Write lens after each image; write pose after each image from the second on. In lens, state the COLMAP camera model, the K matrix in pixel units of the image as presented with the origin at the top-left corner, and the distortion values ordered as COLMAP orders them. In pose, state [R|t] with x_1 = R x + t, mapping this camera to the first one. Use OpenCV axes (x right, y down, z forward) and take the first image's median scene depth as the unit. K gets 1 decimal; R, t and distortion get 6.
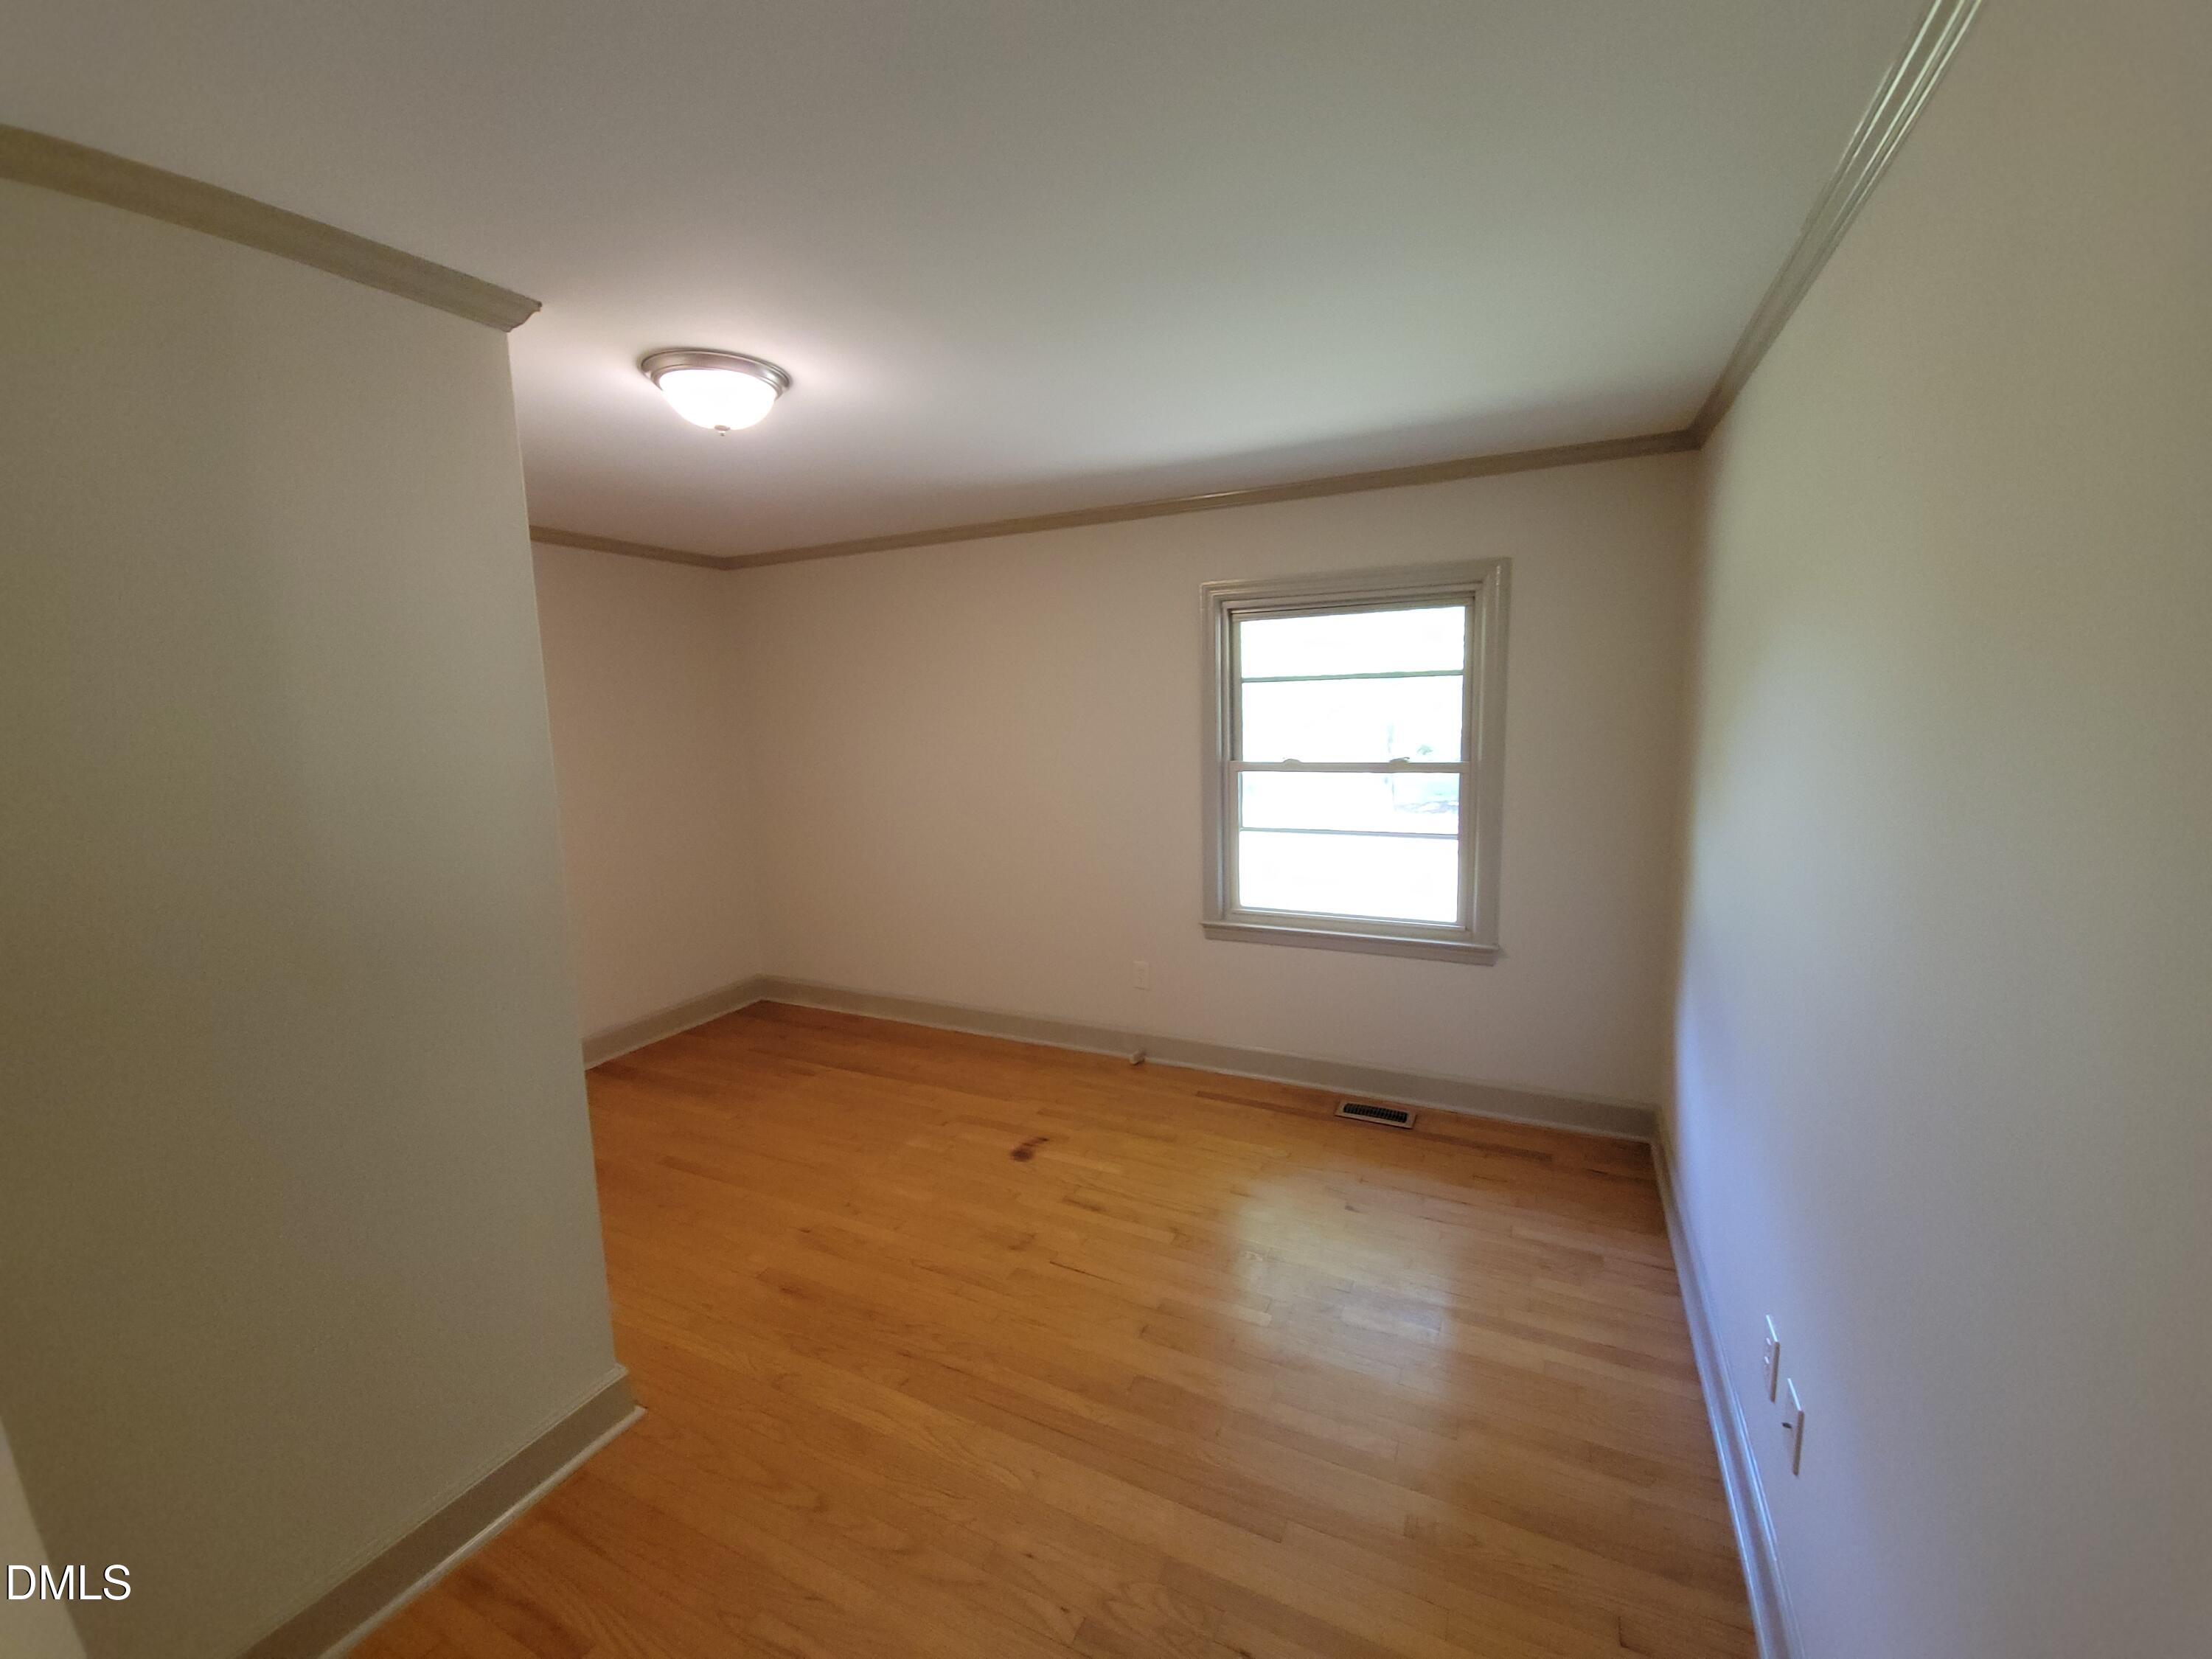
lens RADIAL K [[872.4, 0, 1112.9], [0, 872.4, 831.9], [0, 0, 1]] dist [-0.002213, -0.000146]
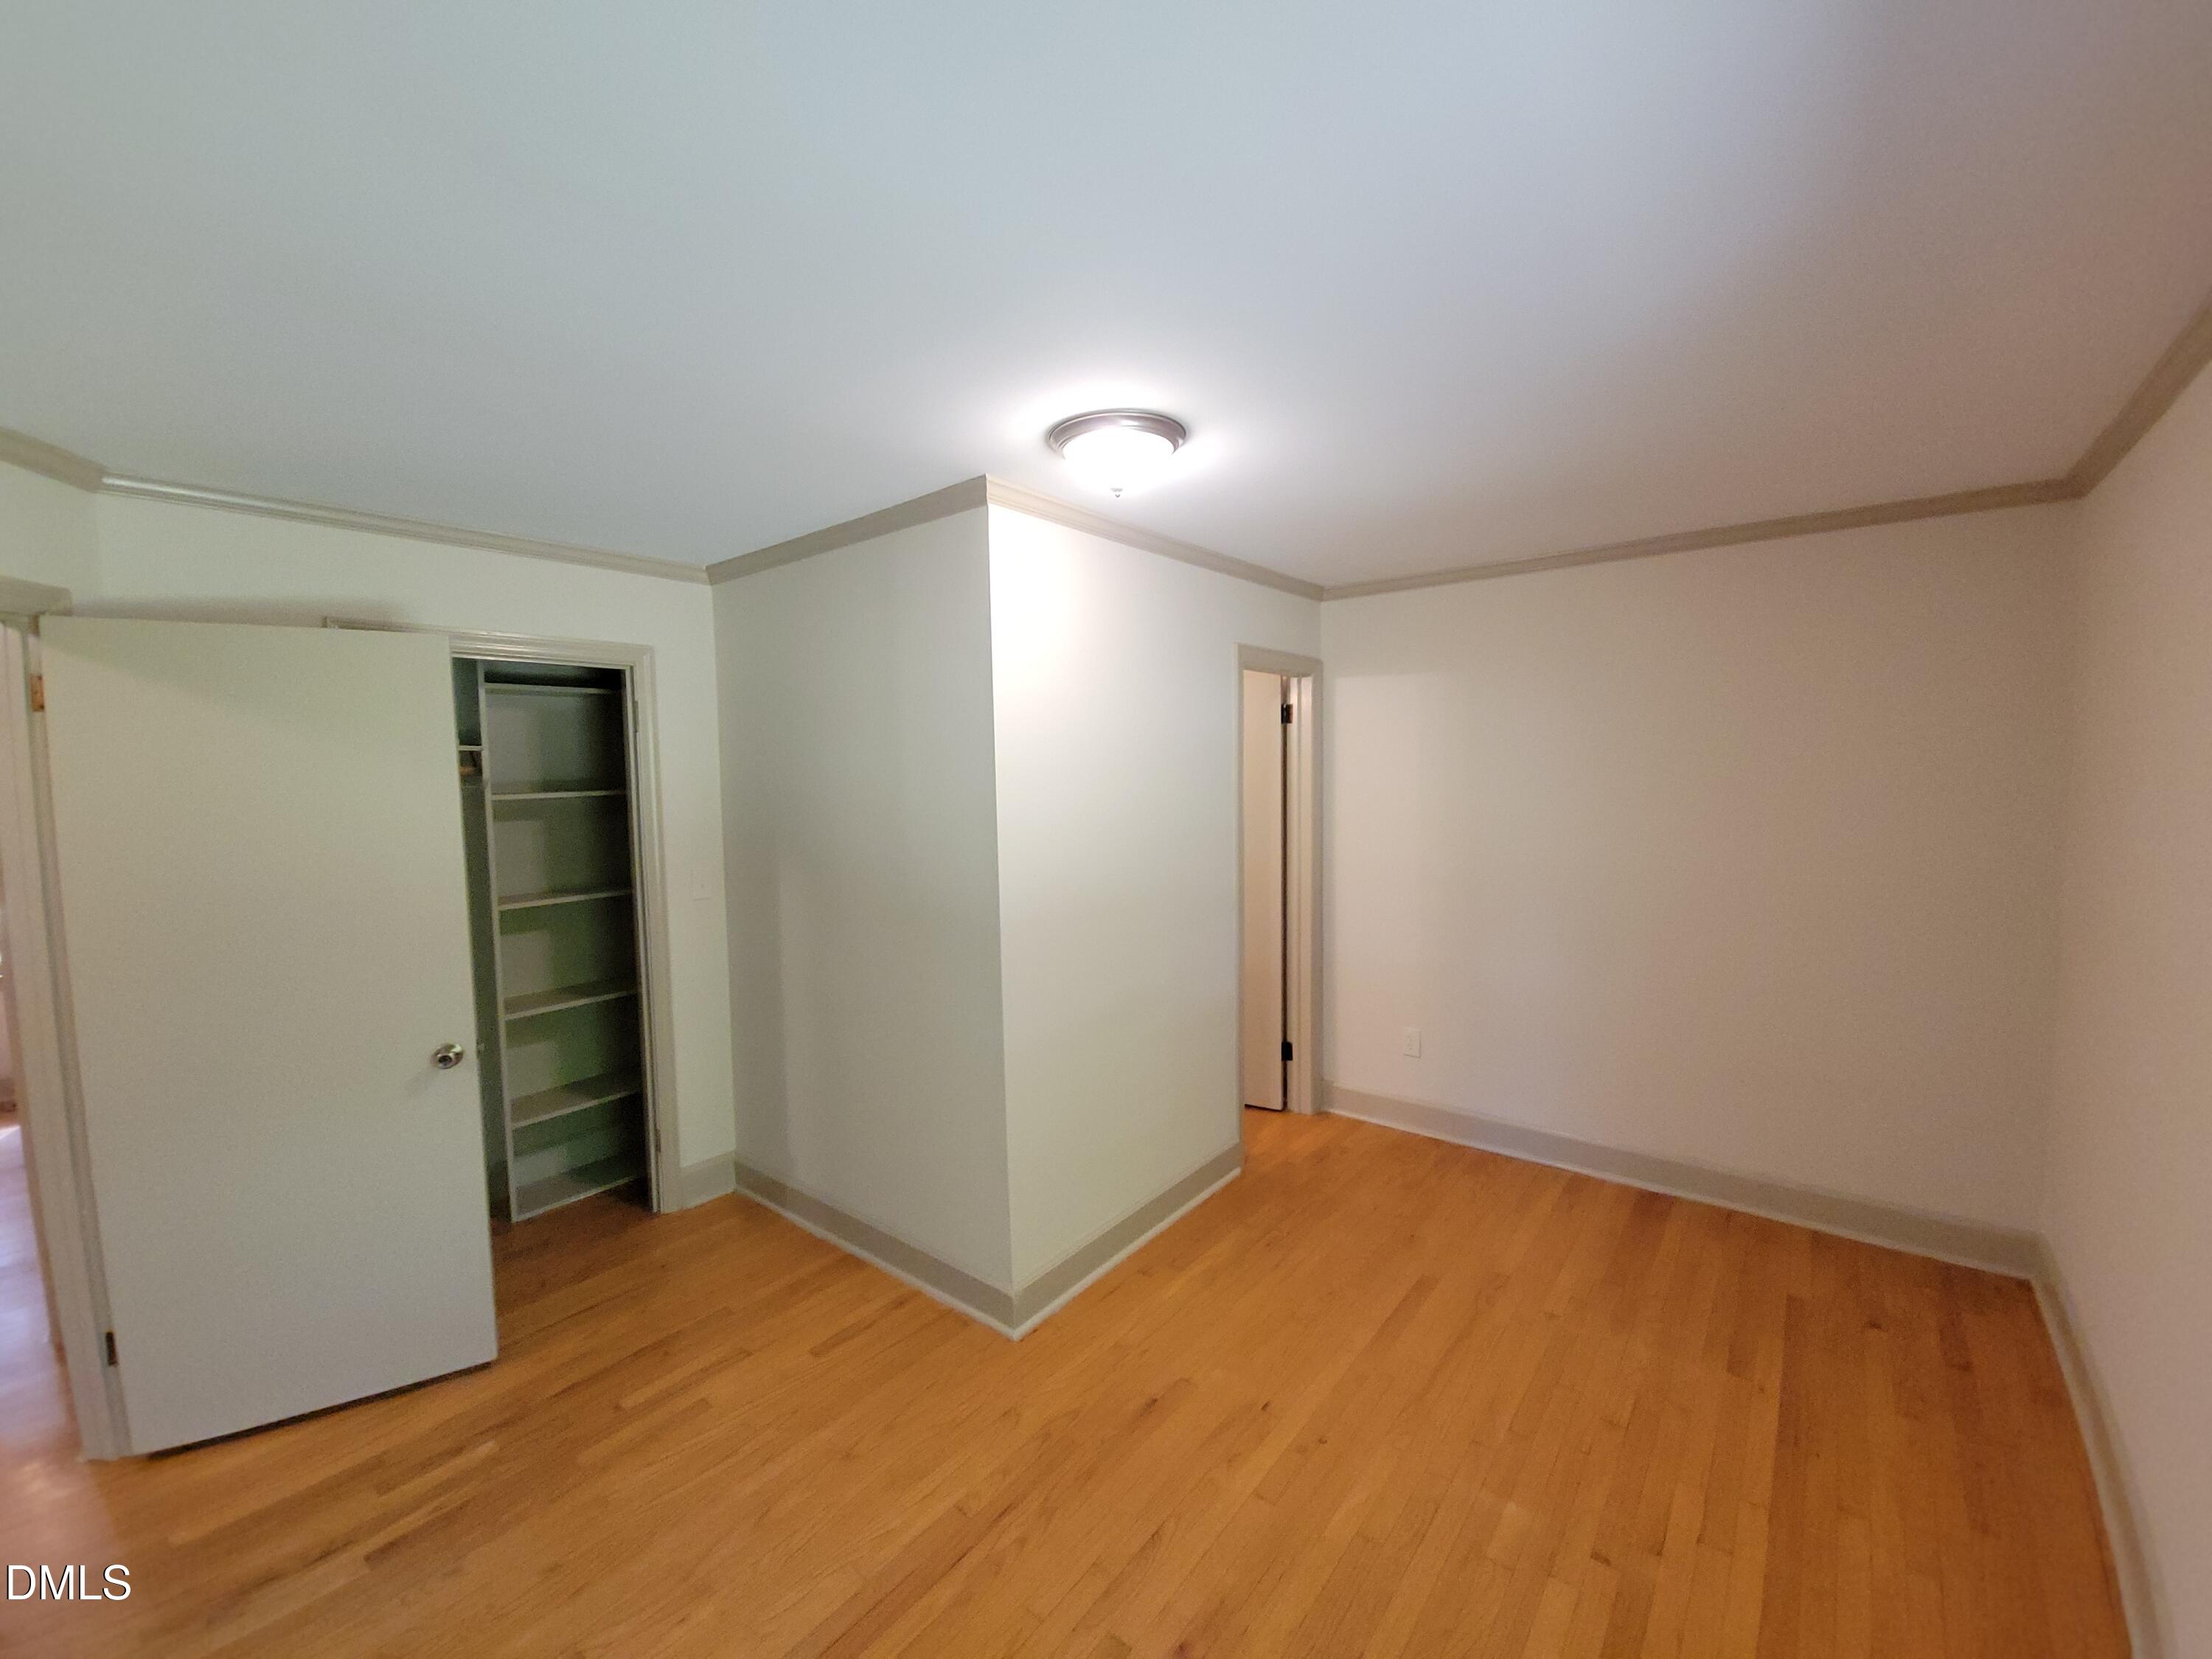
lens RADIAL K [[896.0, 0, 1105.9], [0, 896.0, 826.2], [0, 0, 1]] dist [0.012964, -0.007578]
pose [[-0.229342, 0.087508, -0.969404, 0.343782], [-0.114226, 0.986649, 0.116089, -0.118168], [0.966620, 0.137355, -0.216284, 0.752846]]
